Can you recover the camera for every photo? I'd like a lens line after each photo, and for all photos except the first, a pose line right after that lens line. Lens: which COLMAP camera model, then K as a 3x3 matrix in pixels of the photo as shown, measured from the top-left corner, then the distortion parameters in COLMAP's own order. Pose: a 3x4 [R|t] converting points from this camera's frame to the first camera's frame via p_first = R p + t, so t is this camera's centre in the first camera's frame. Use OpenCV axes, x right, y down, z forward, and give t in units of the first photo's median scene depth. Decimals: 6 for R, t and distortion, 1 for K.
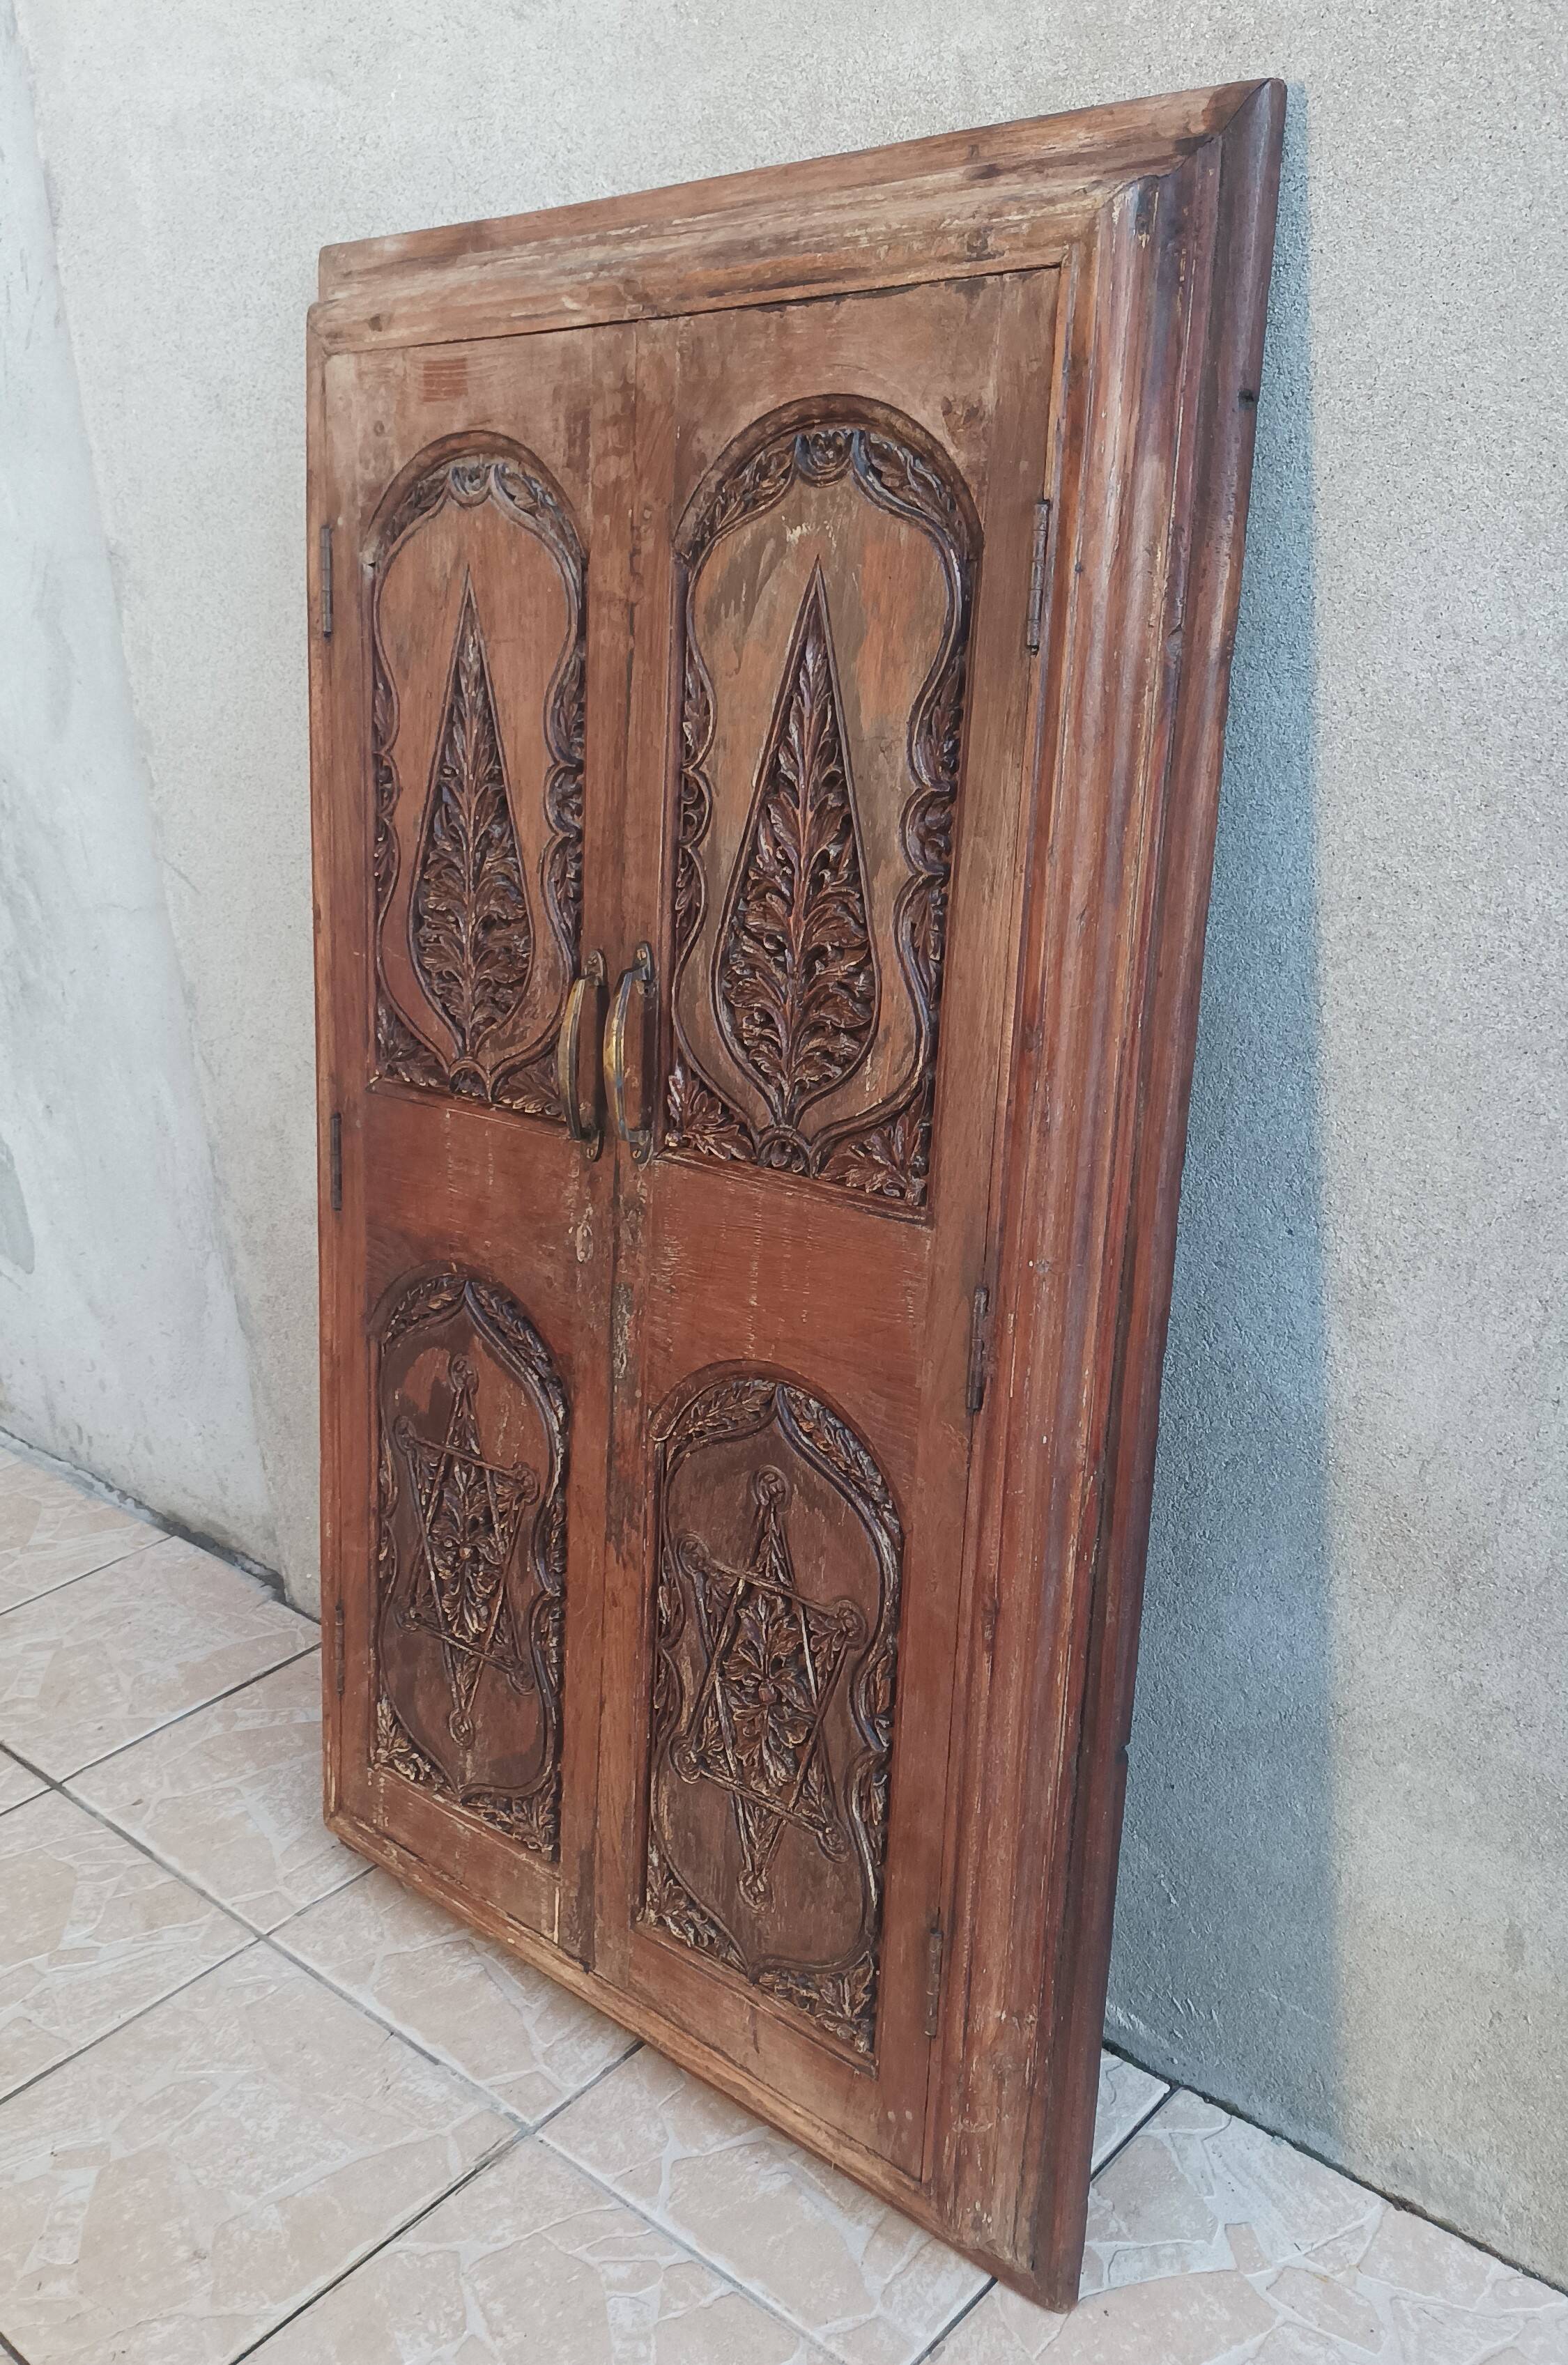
lens RADIAL K [[2054.1, 0, 771.7], [0, 2054.1, 1231.6], [0, 0, 1]] dist [0.035736, -0.036038]
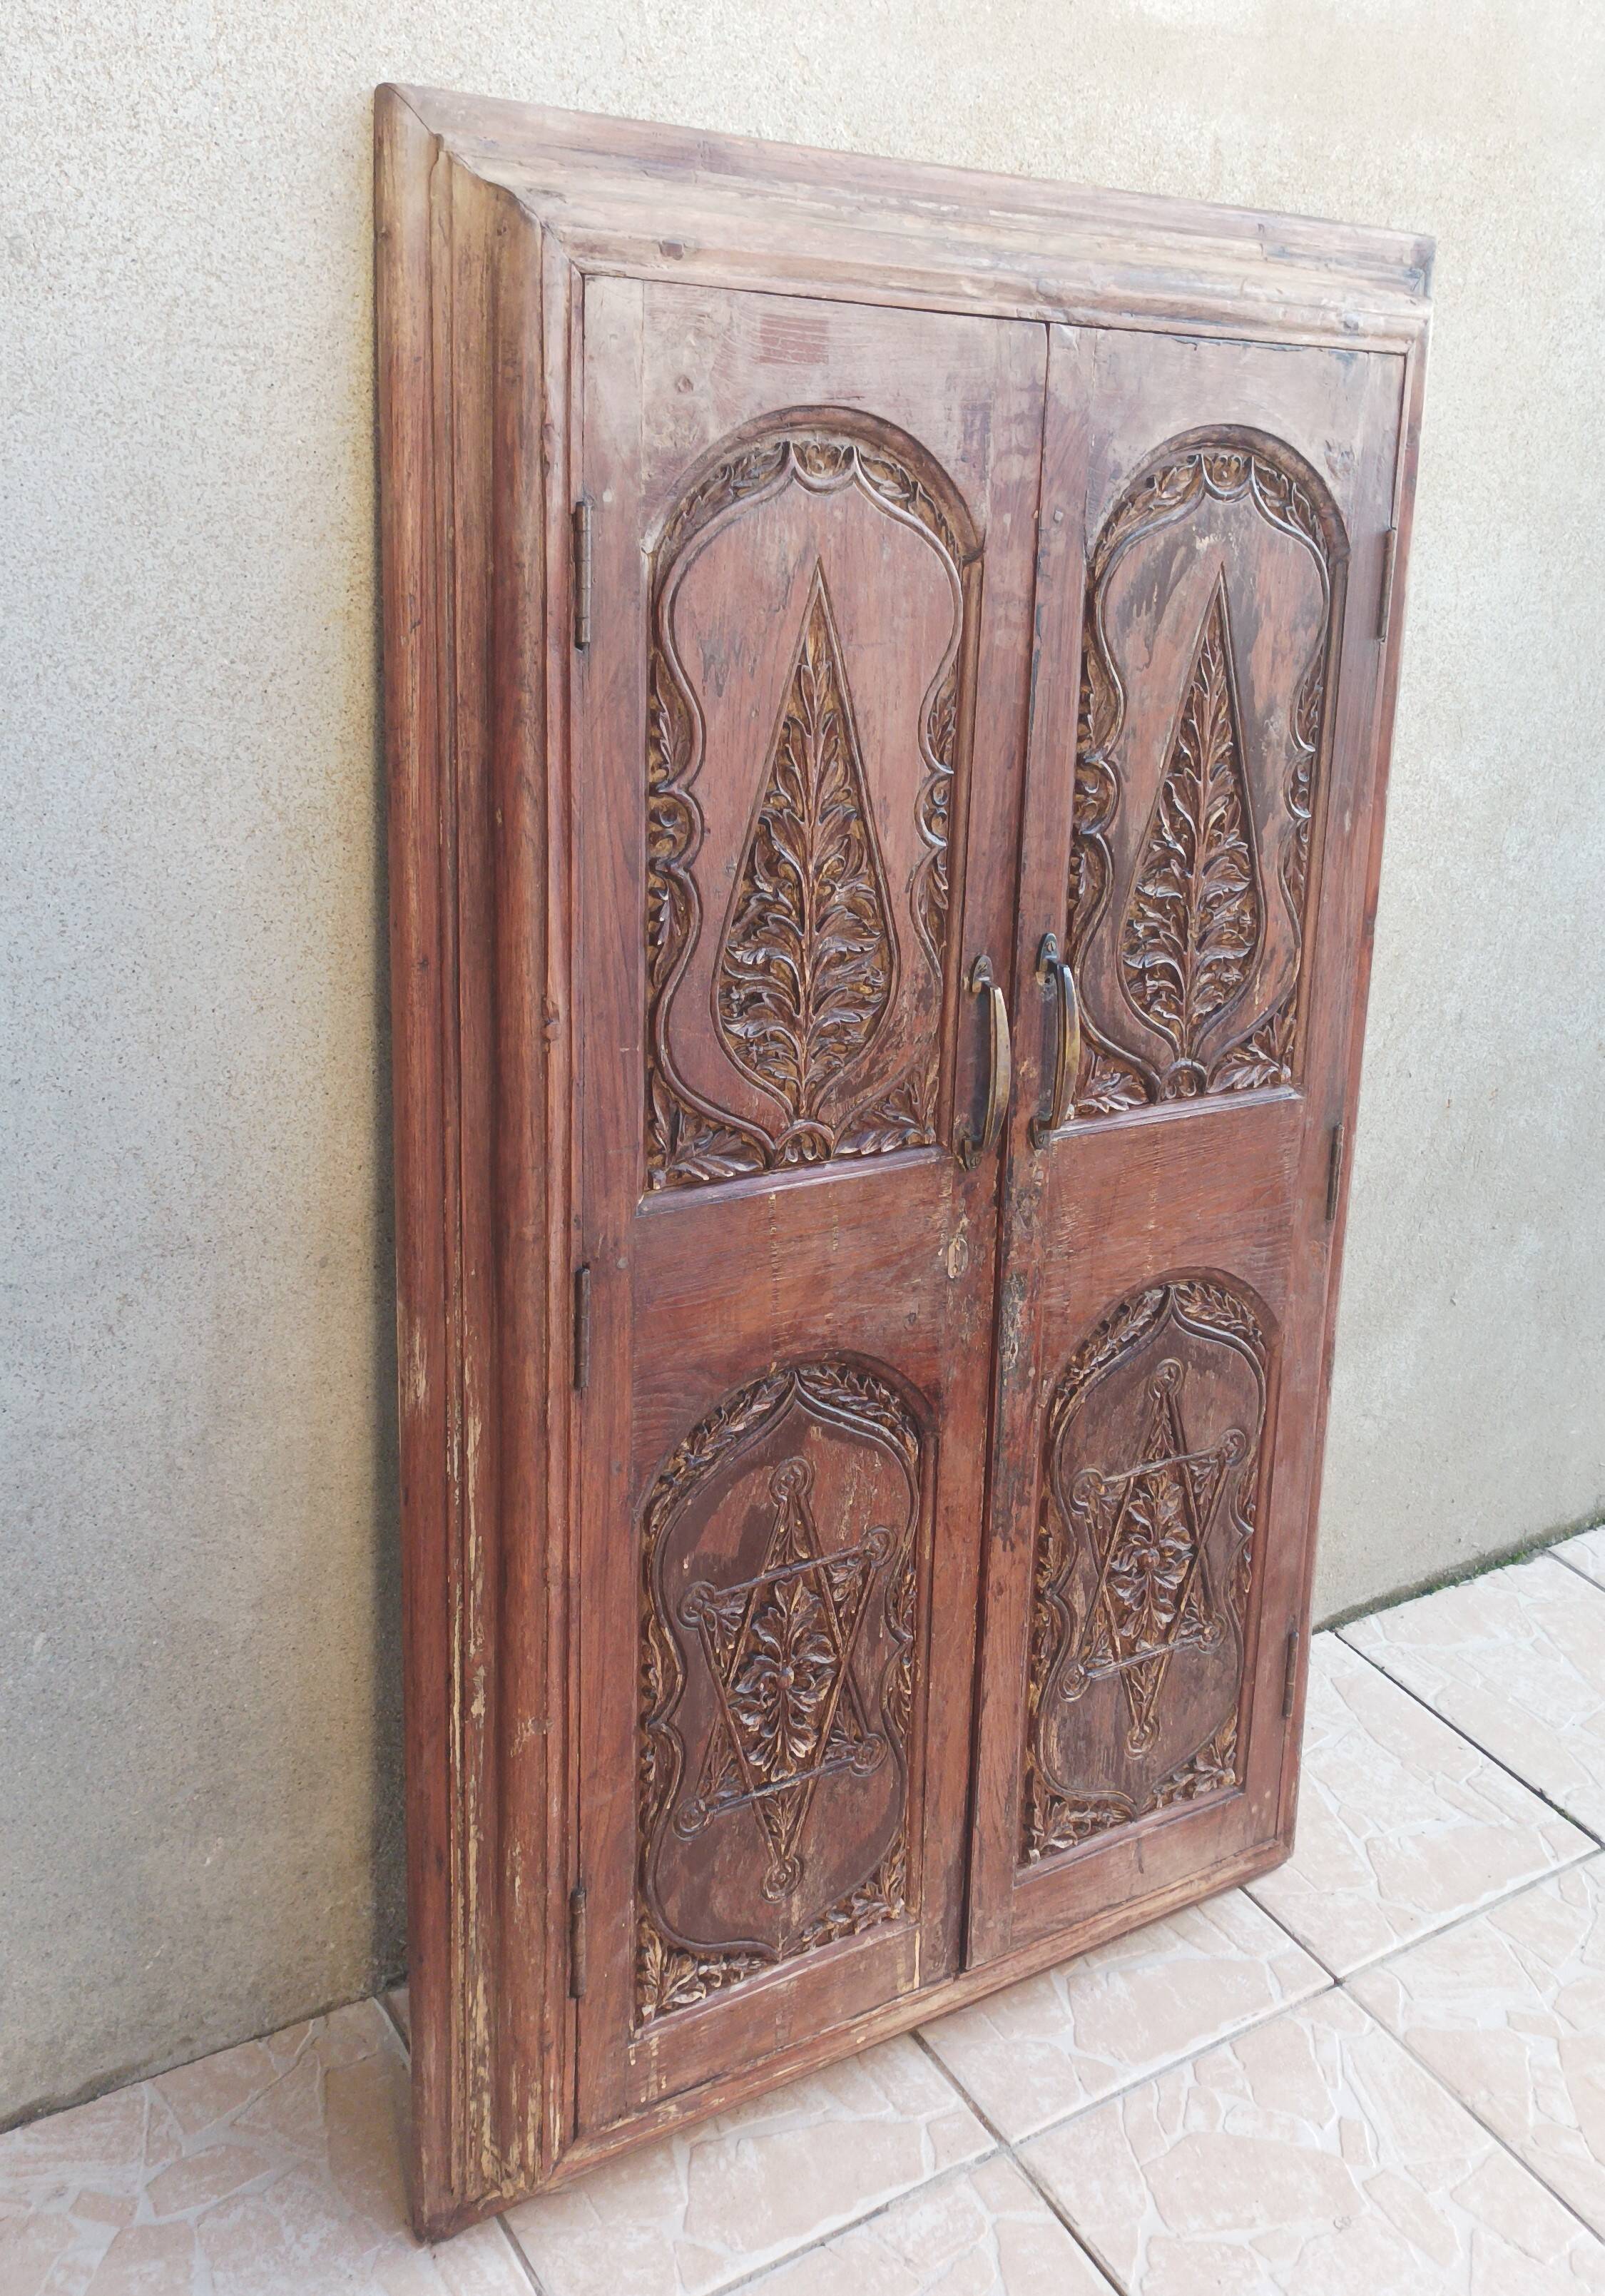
lens RADIAL K [[2132.0, 0, 791.9], [0, 2132.0, 1044.0], [0, 0, 1]] dist [0.023419, 0.000000]
pose [[0.241277, -0.271899, 0.931588, -1.098759], [0.220443, 0.950210, 0.220241, -0.353876], [-0.945087, 0.152223, 0.289202, 0.844555]]
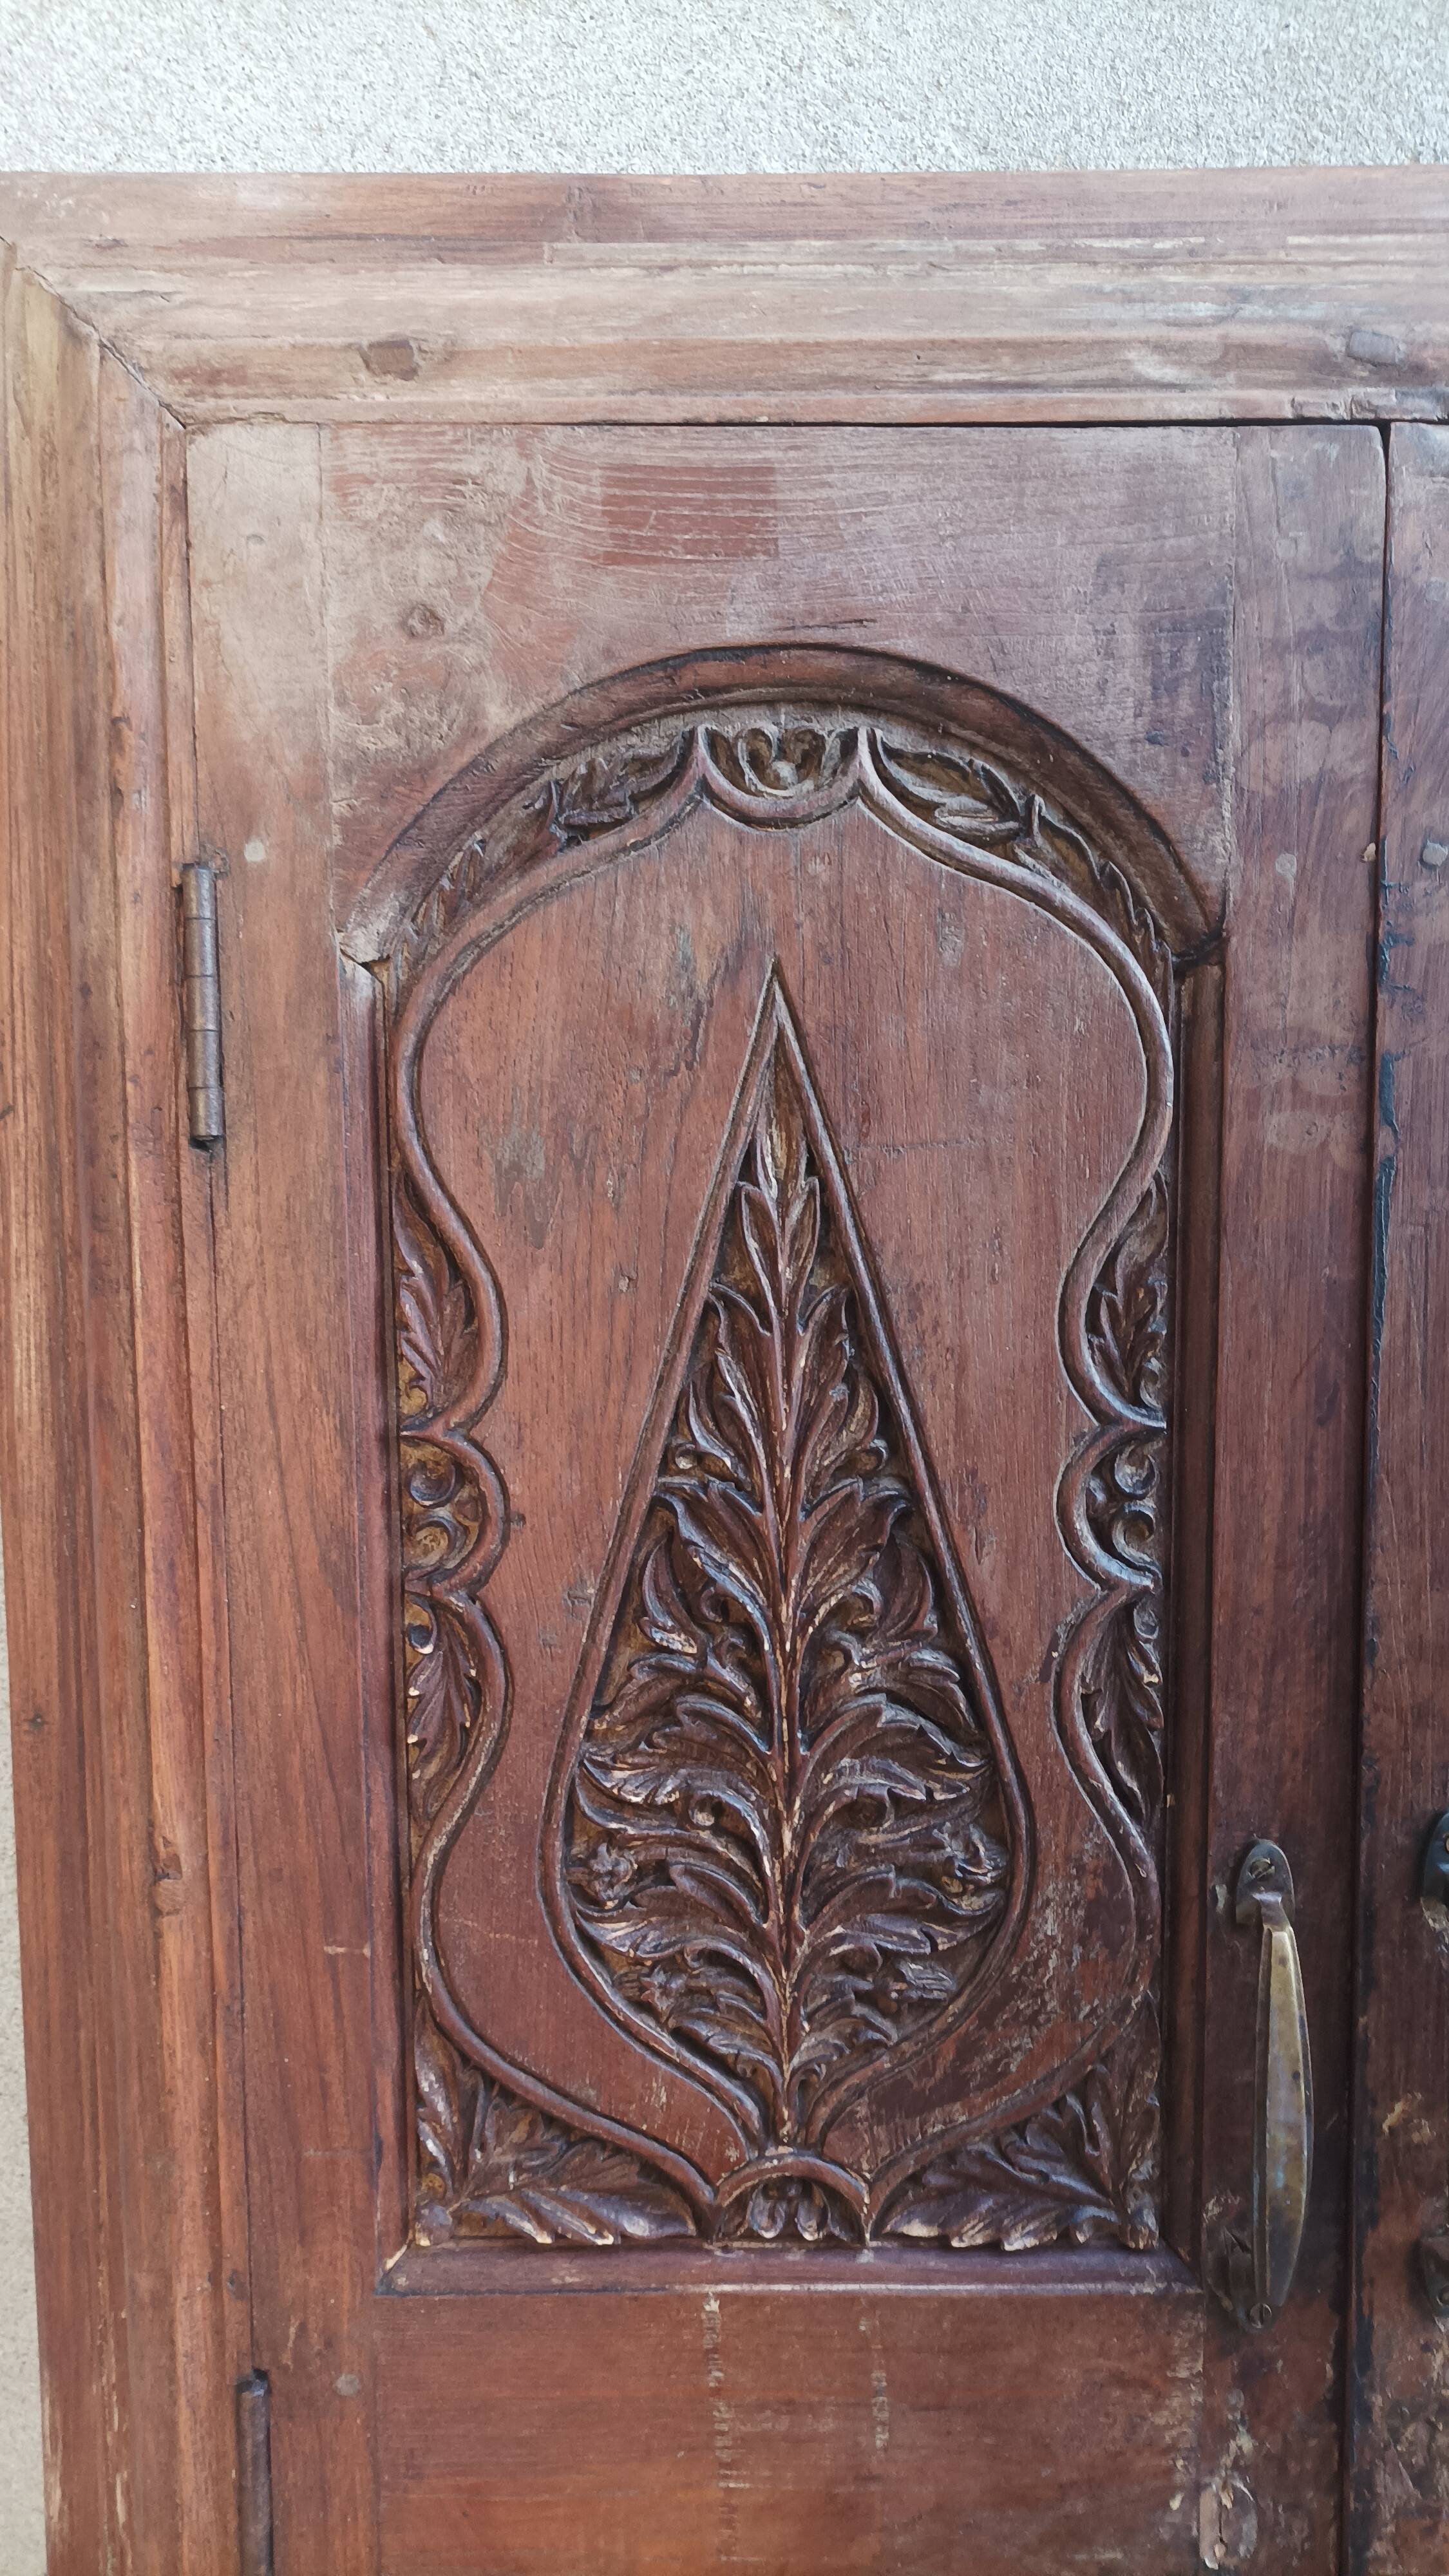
lens RADIAL K [[1907.5, 0, 728.5], [0, 1907.5, 1270.9], [0, 0, 1]] dist [0.025071, -0.018313]
pose [[0.744588, -0.107660, 0.658785, -0.434695], [0.201088, 0.977240, -0.067576, -0.259797], [-0.636515, 0.182790, 0.749290, 0.792937]]
